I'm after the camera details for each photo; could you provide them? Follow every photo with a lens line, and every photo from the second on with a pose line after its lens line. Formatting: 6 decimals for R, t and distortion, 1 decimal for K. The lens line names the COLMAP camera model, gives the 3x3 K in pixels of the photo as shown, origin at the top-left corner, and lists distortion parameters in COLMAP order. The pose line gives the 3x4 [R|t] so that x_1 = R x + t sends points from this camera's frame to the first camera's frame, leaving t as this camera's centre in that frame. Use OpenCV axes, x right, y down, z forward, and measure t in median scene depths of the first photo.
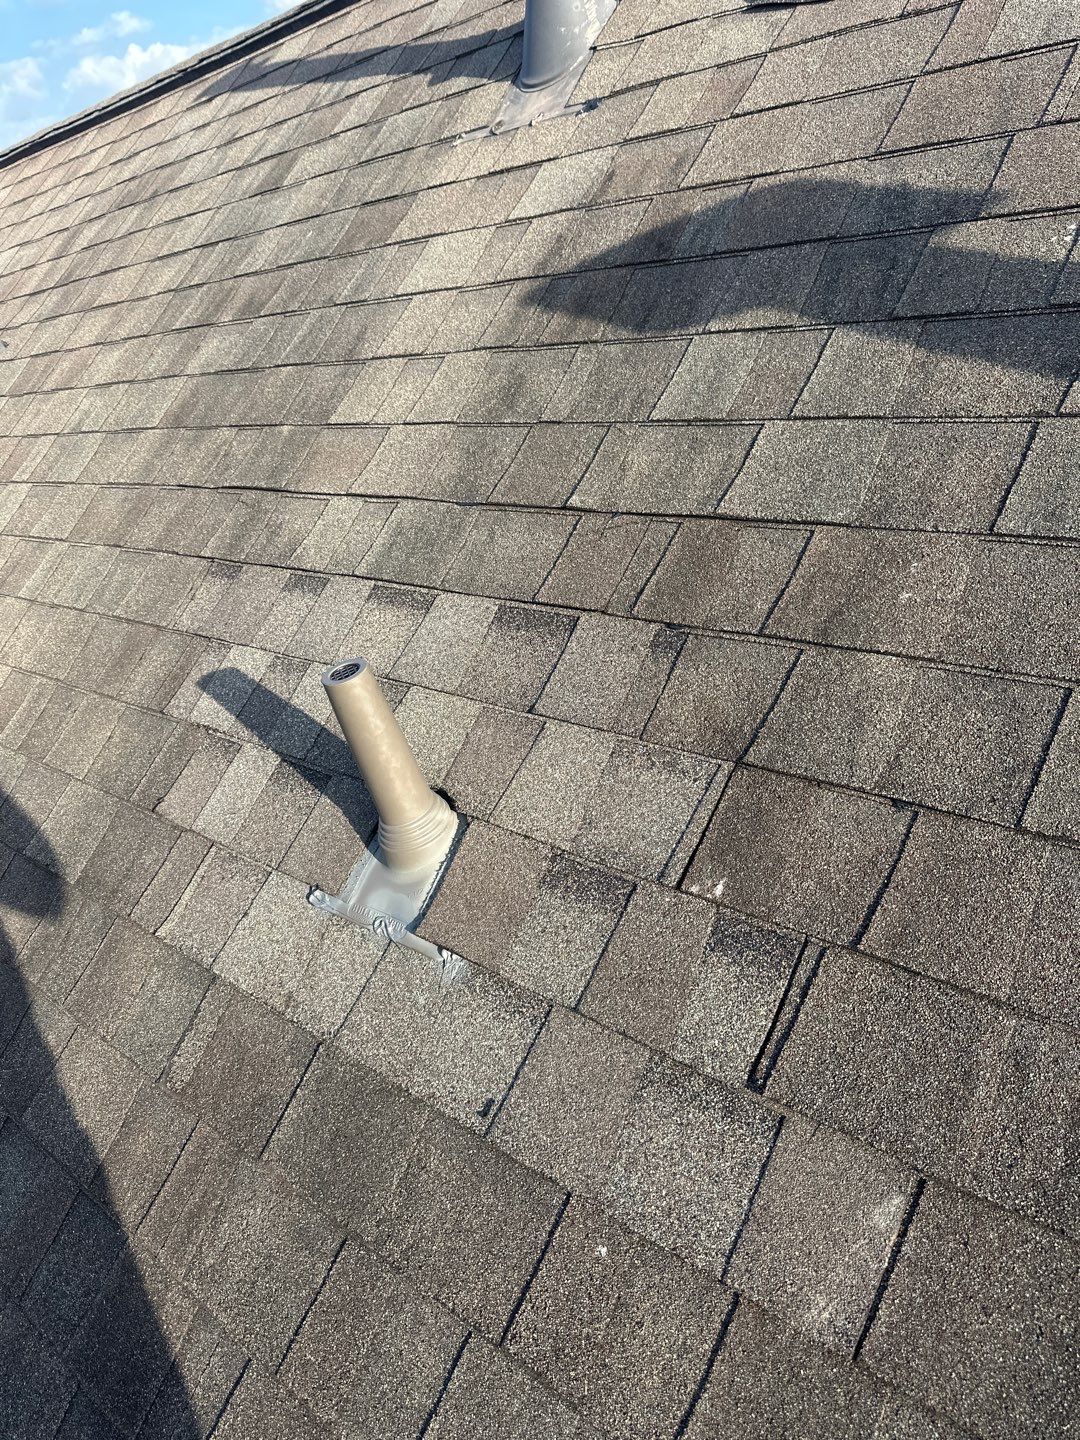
lens RADIAL K [[1012.0, 0, 540.0], [0, 1012.0, 720.0], [0, 0, 1]] dist [0.016585, -0.037644]
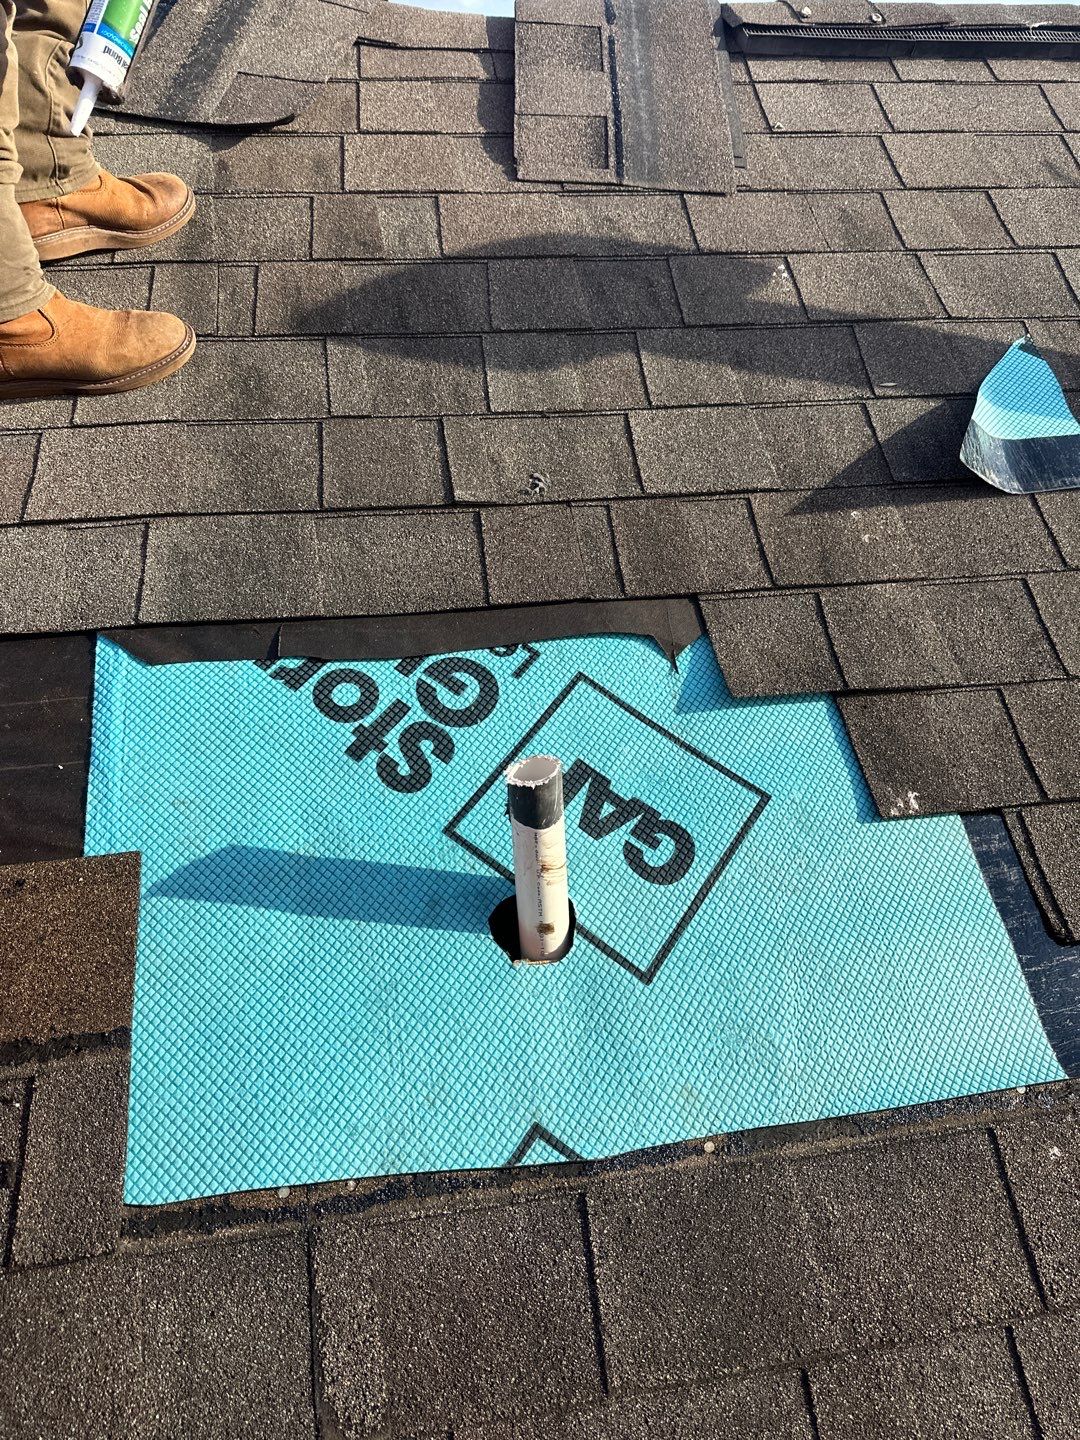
lens RADIAL K [[1012.0, 0, 540.0], [0, 1012.0, 720.0], [0, 0, 1]] dist [0.016585, -0.037644]
pose [[0.634840, -0.168464, 0.754054, -0.621219], [0.261001, 0.965330, -0.004072, -0.008245], [-0.727225, 0.199394, 0.656800, 0.419770]]
